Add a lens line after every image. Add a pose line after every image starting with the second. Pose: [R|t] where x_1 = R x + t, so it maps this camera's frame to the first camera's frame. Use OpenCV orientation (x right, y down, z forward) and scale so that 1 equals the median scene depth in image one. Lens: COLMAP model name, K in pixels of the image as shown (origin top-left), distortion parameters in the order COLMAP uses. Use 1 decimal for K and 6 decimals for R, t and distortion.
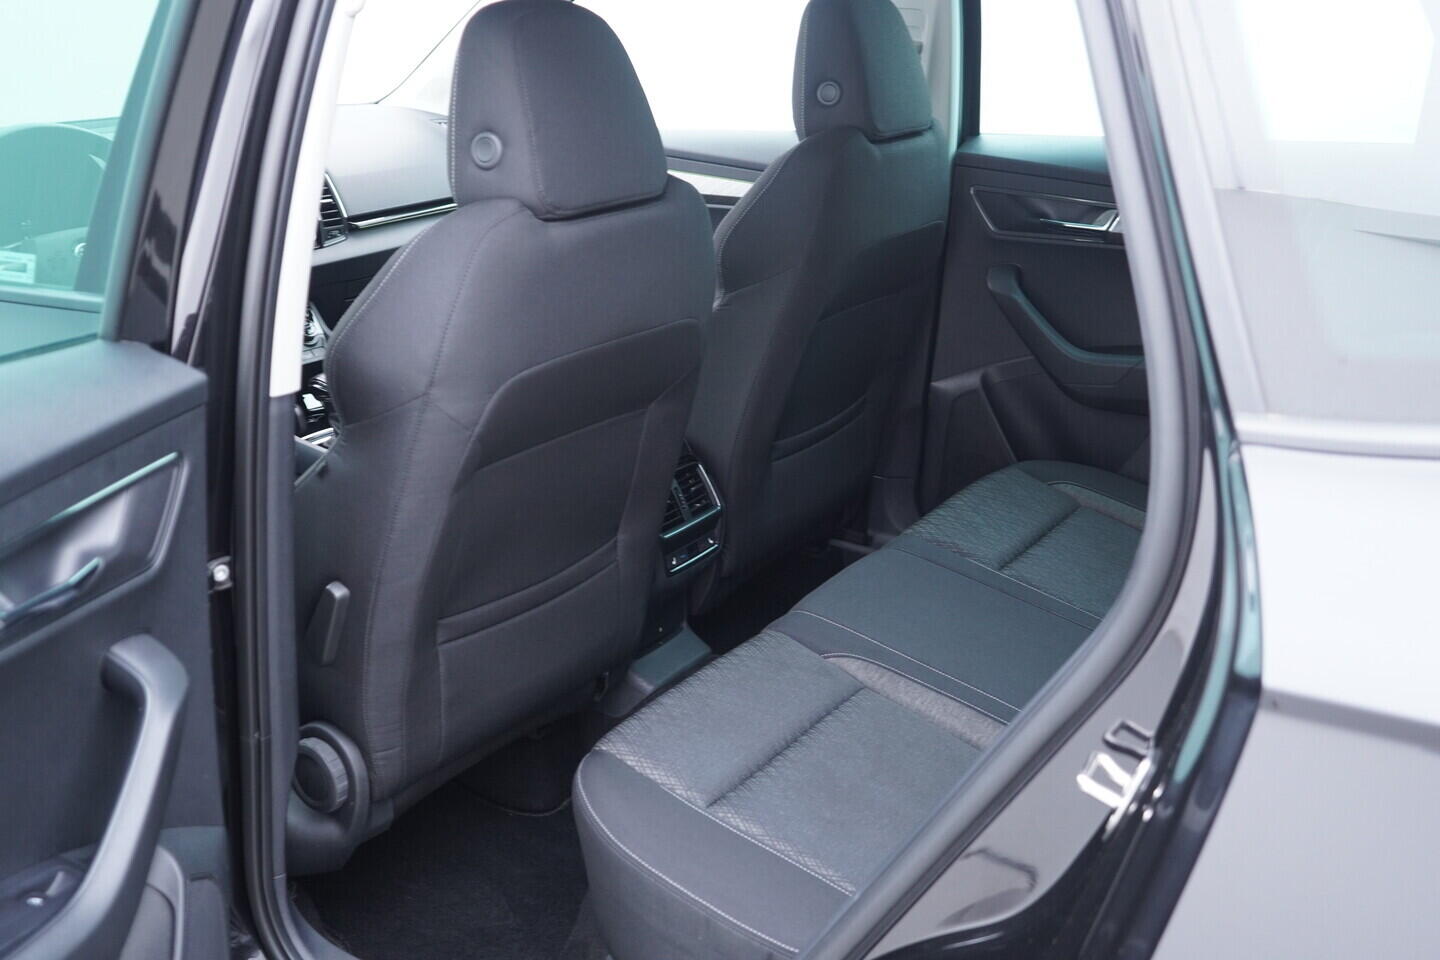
lens RADIAL K [[1469.2, 0, 728.1], [0, 1469.2, 483.9], [0, 0, 1]] dist [-0.000466, 0.000000]
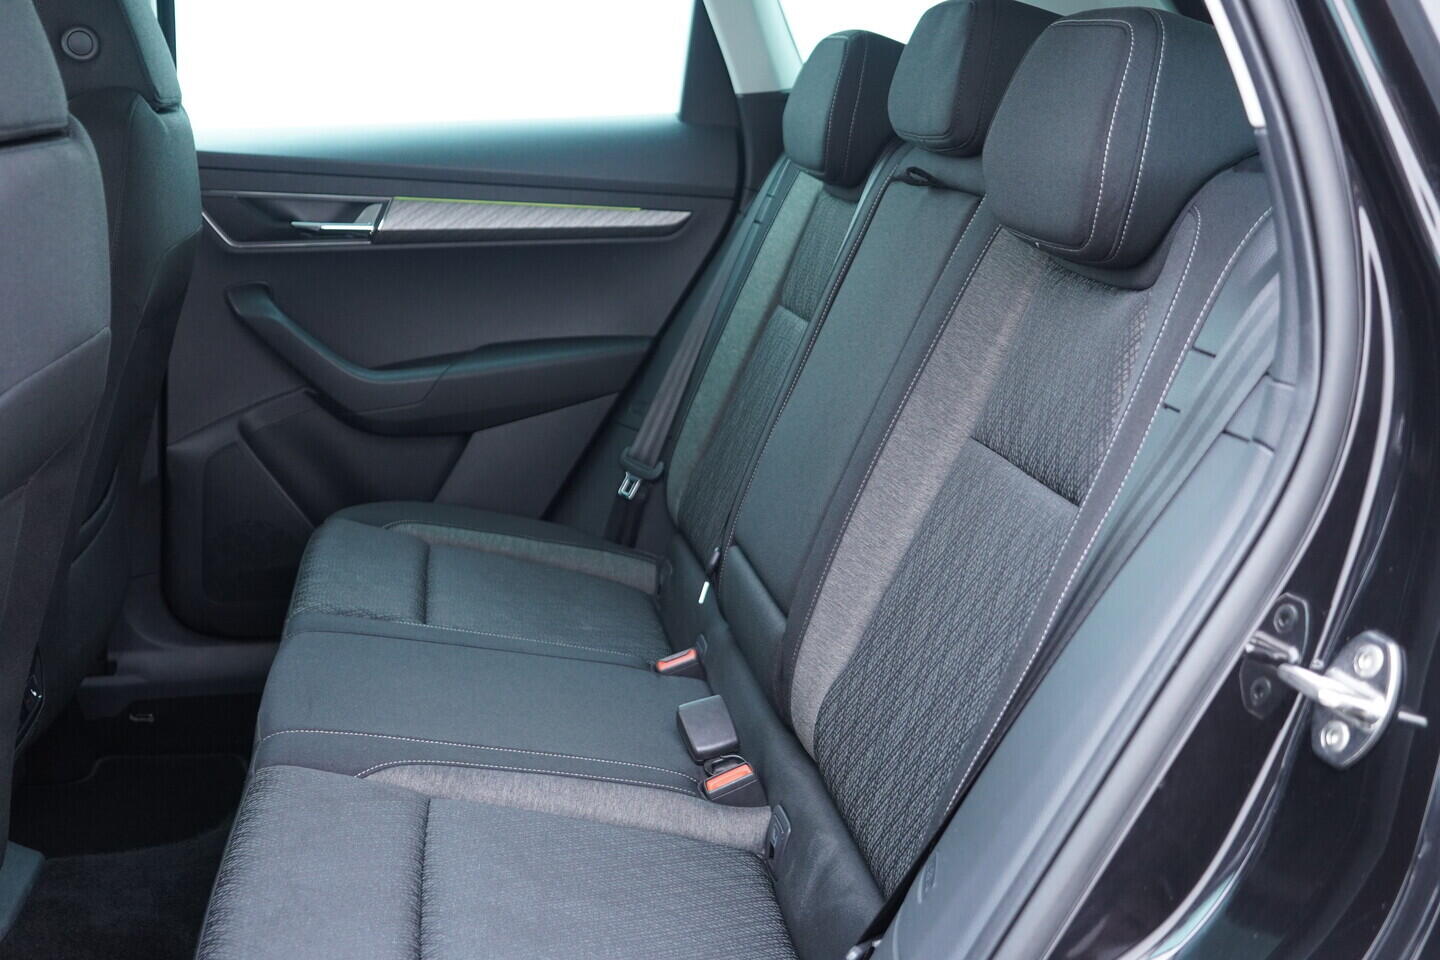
lens RADIAL K [[1469.2, 0, 721.8], [0, 1469.2, 480.8], [0, 0, 1]] dist [-0.000466, 0.000000]
pose [[0.720518, -0.175294, 0.670914, -0.199511], [0.222126, 0.974884, 0.016166, 0.002630], [-0.656897, 0.137380, 0.741359, 0.248411]]
